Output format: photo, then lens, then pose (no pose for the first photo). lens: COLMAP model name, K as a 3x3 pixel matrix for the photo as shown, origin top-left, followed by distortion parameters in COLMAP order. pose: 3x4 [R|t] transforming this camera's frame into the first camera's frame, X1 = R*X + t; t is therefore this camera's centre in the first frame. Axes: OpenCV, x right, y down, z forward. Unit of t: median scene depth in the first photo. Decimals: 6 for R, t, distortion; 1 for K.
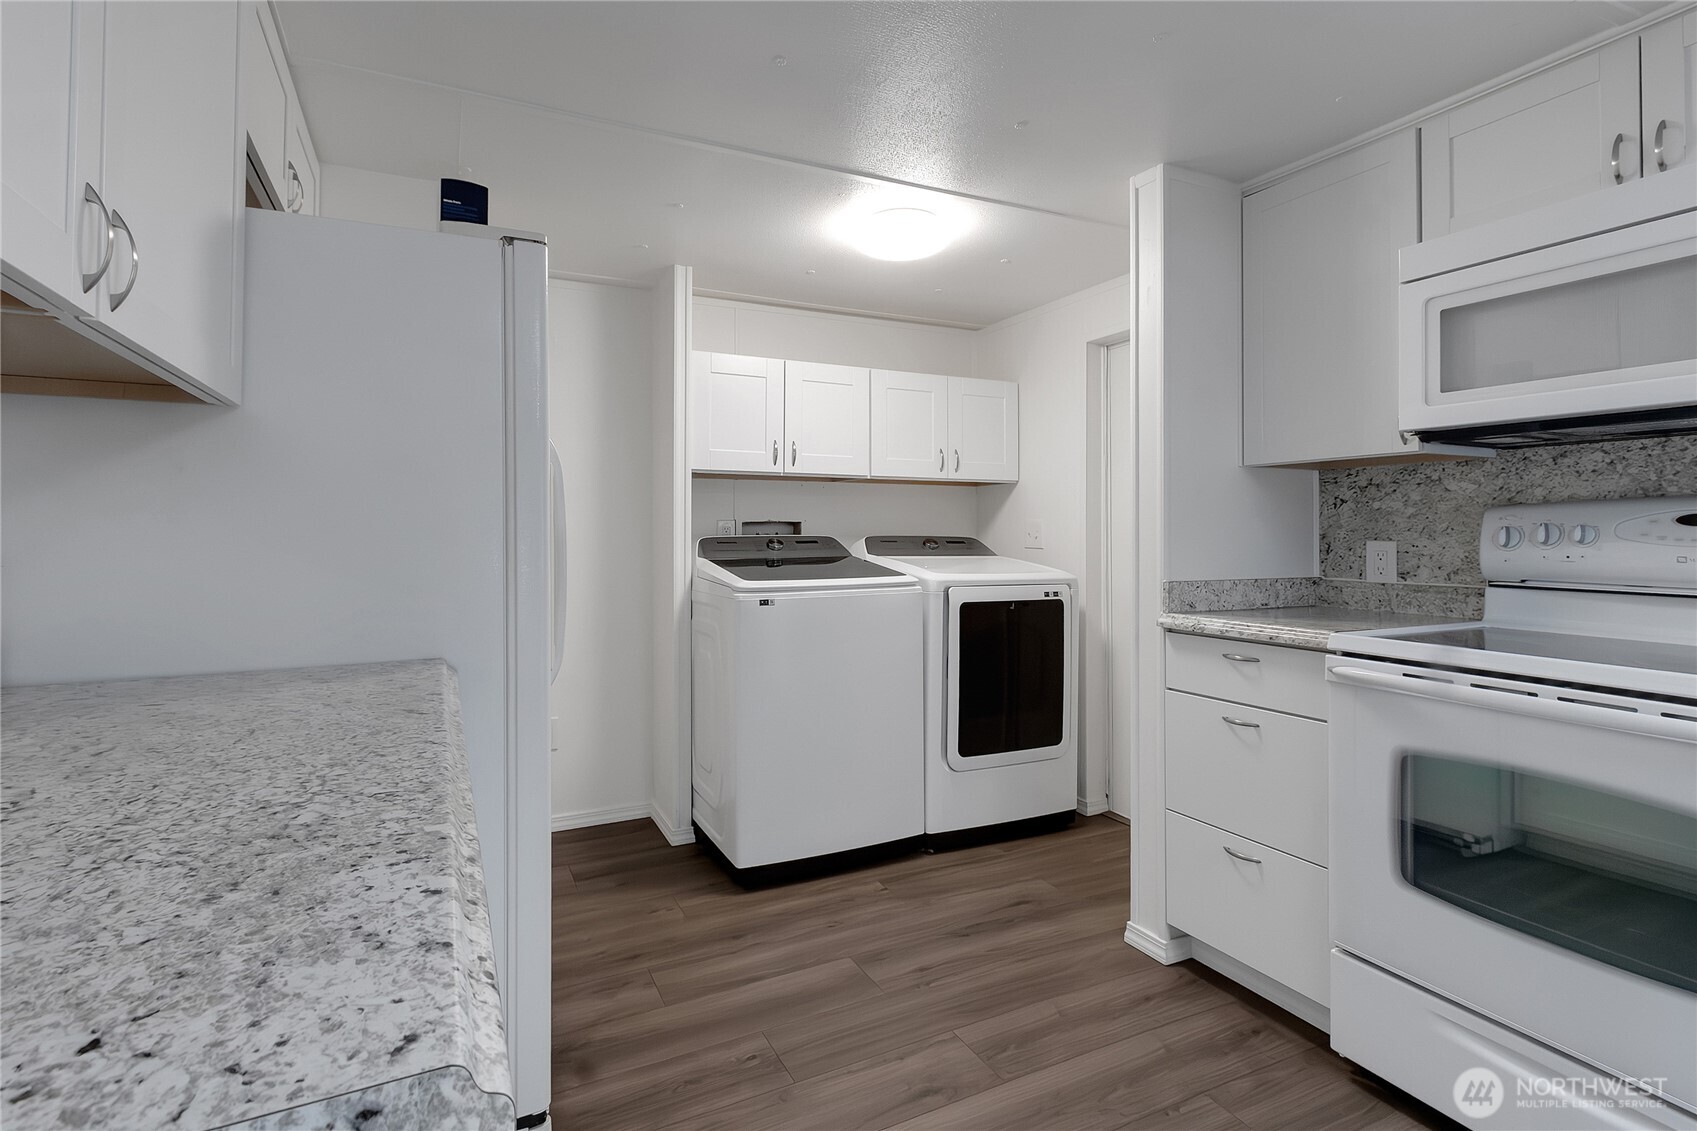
lens RADIAL K [[805.0, 0, 817.3], [0, 805.0, 521.5], [0, 0, 1]] dist [0.002872, -0.000105]
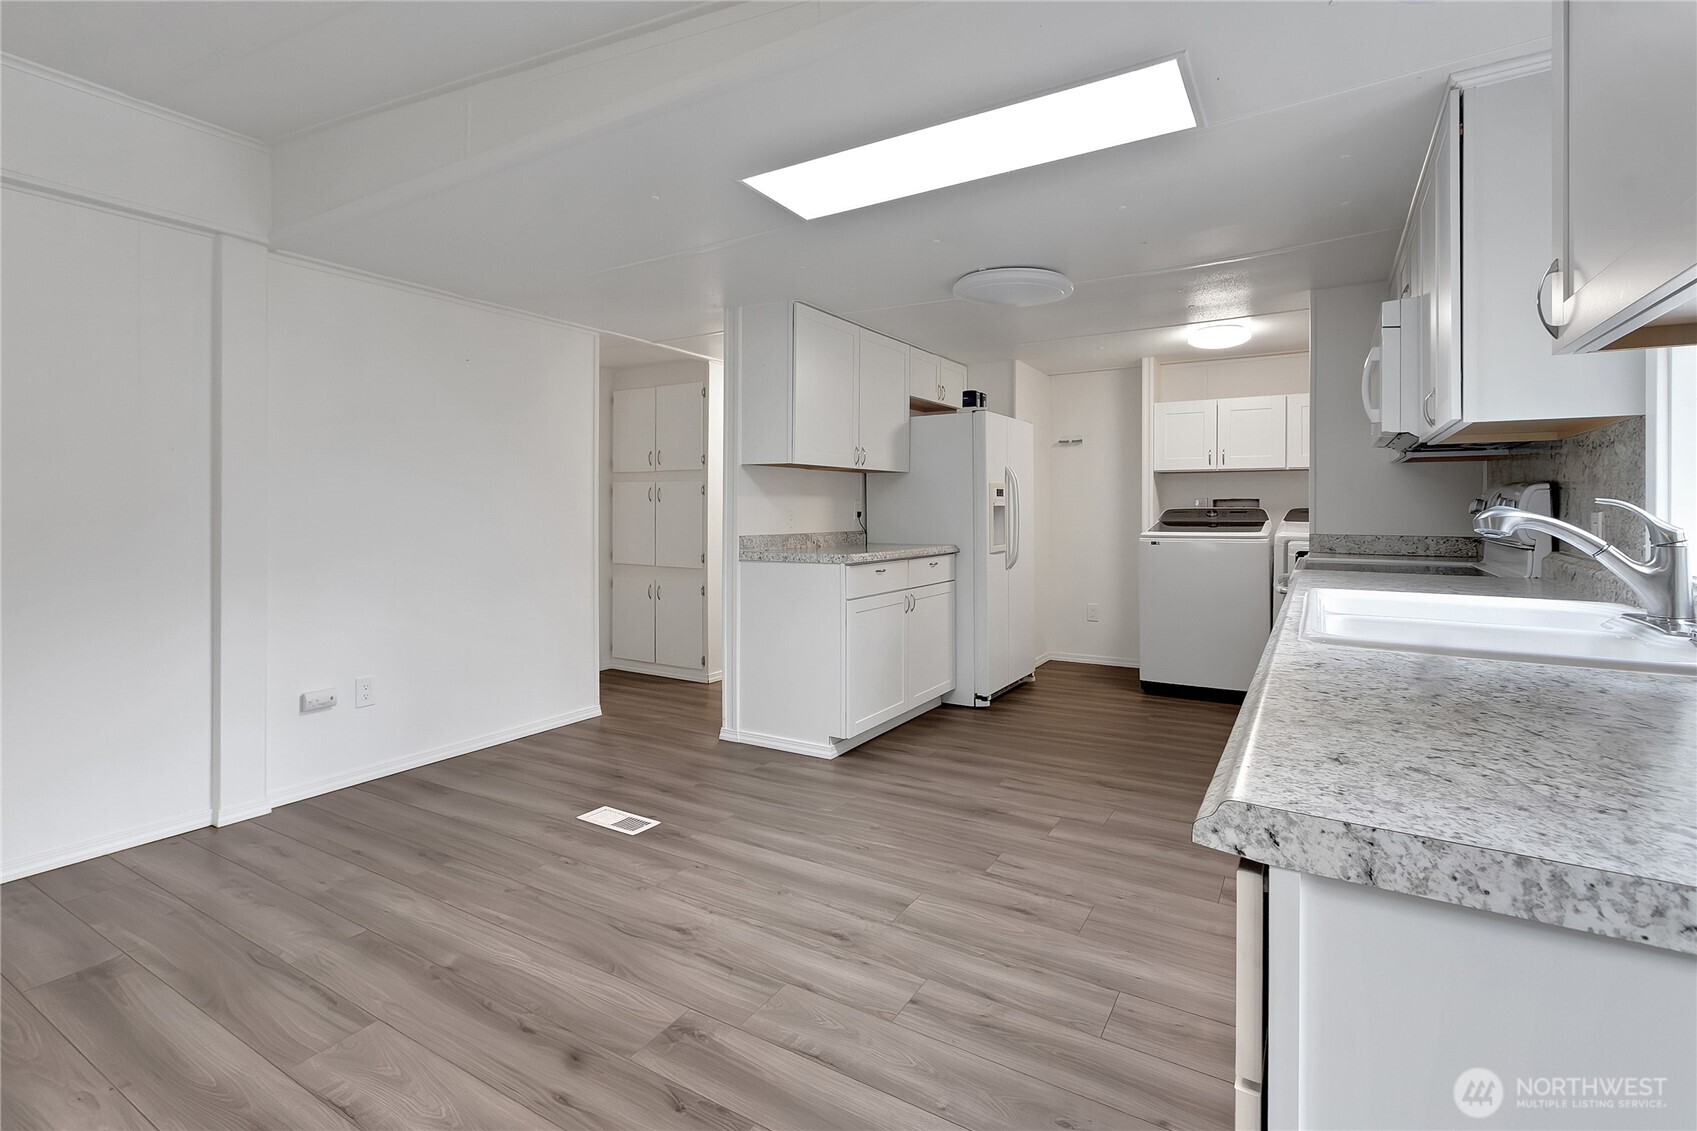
lens RADIAL K [[805.0, 0, 817.3], [0, 805.0, 521.5], [0, 0, 1]] dist [0.002872, -0.000105]
pose [[0.537020, 0.014538, -0.843444, 0.966815], [0.011885, 0.999622, 0.024797, -0.005668], [0.843486, -0.023341, 0.536644, -0.598084]]
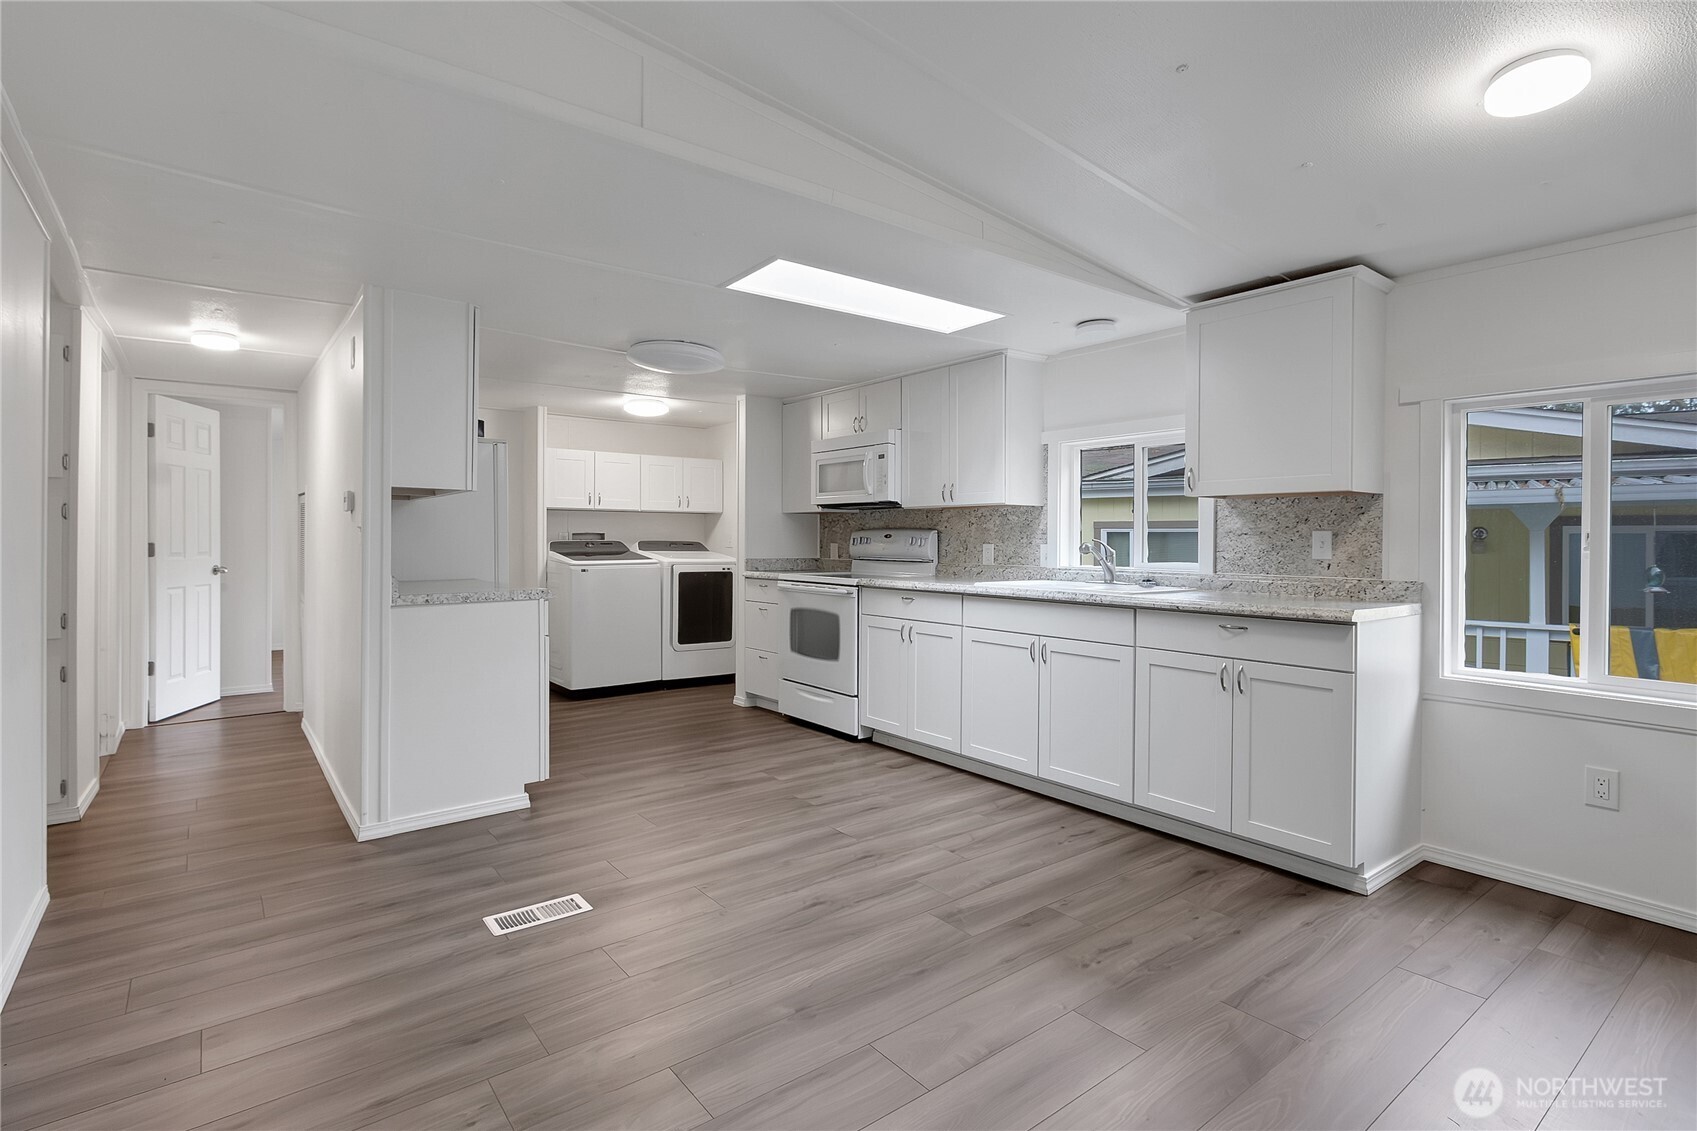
lens RADIAL K [[822.0, 0, 818.4], [0, 822.0, 542.3], [0, 0, 1]] dist [0.001741, 0.000305]
pose [[0.978396, 0.003336, 0.206714, 0.086441], [-0.006947, 0.999836, 0.016747, -0.017025], [-0.206624, -0.017821, 0.978258, -1.181728]]
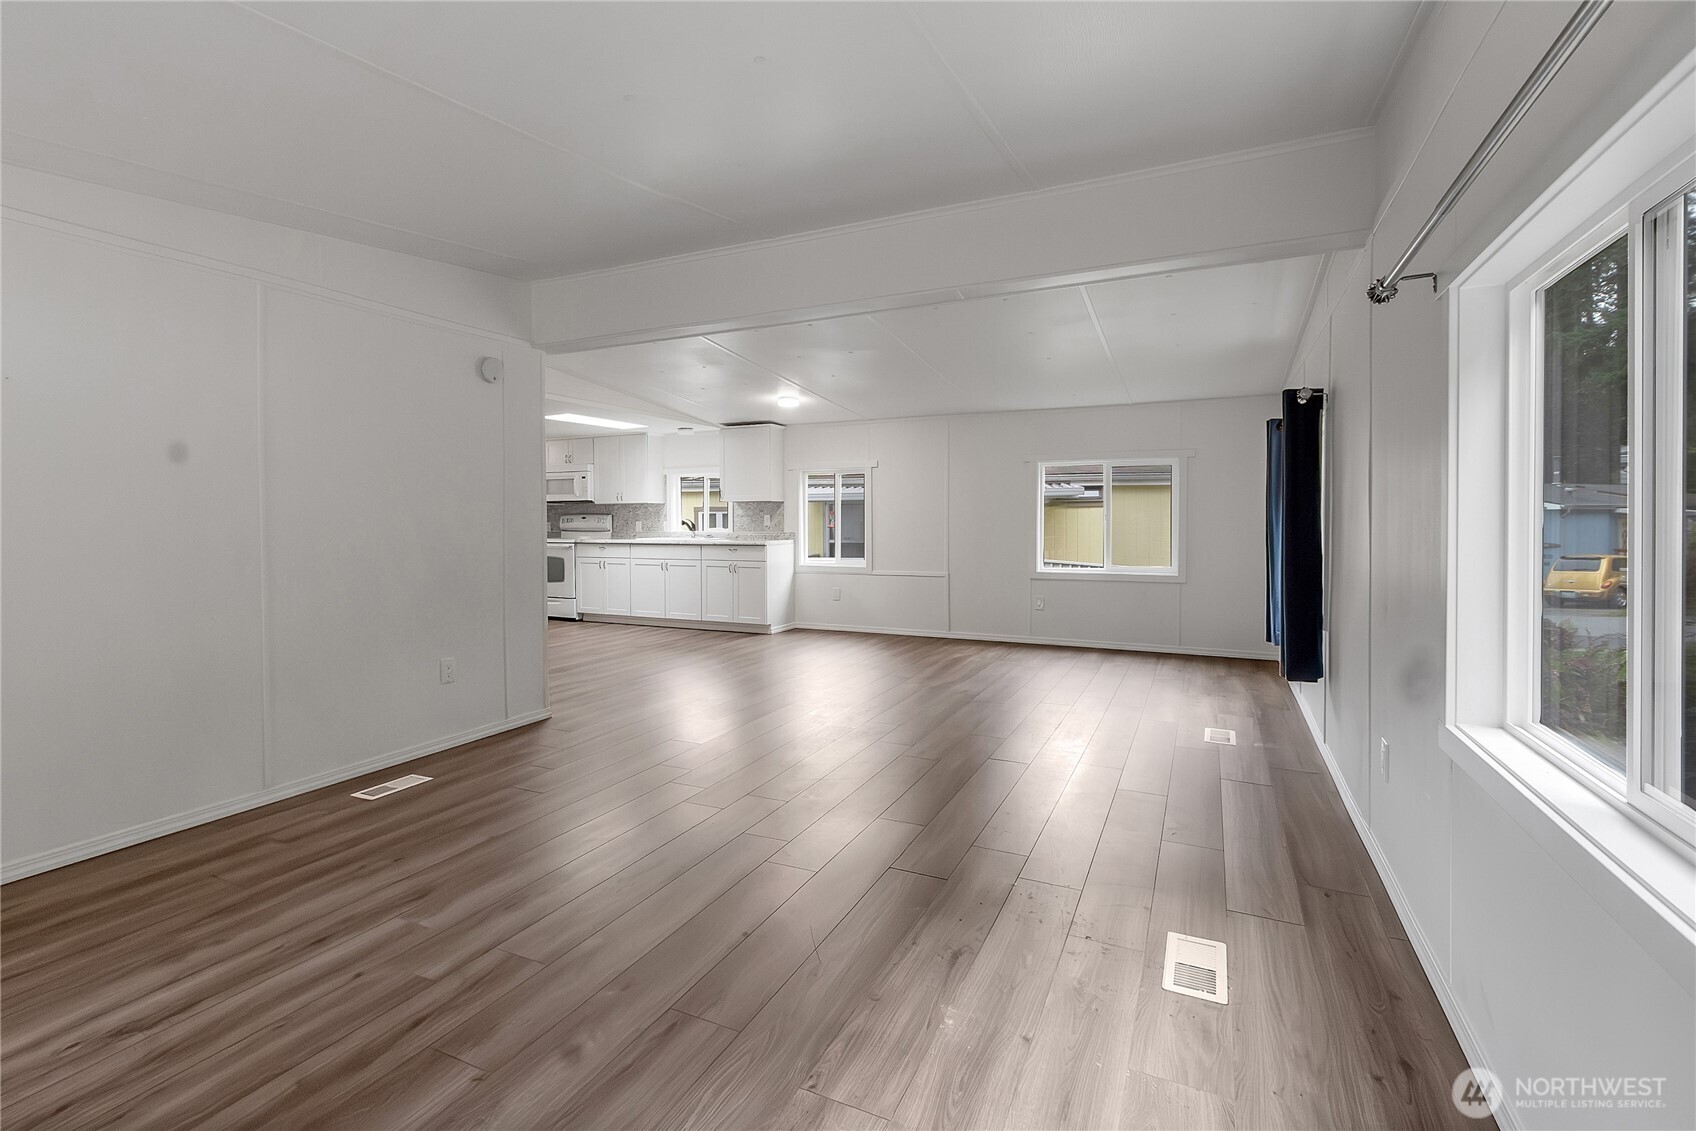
lens RADIAL K [[807.4, 0, 797.7], [0, 807.4, 524.3], [0, 0, 1]] dist [-0.001337, -0.000120]
pose [[0.795113, -0.009135, 0.606392, -0.799161], [-0.002496, 0.999829, 0.018334, -0.040475], [-0.606456, -0.016091, 0.794954, -2.799346]]
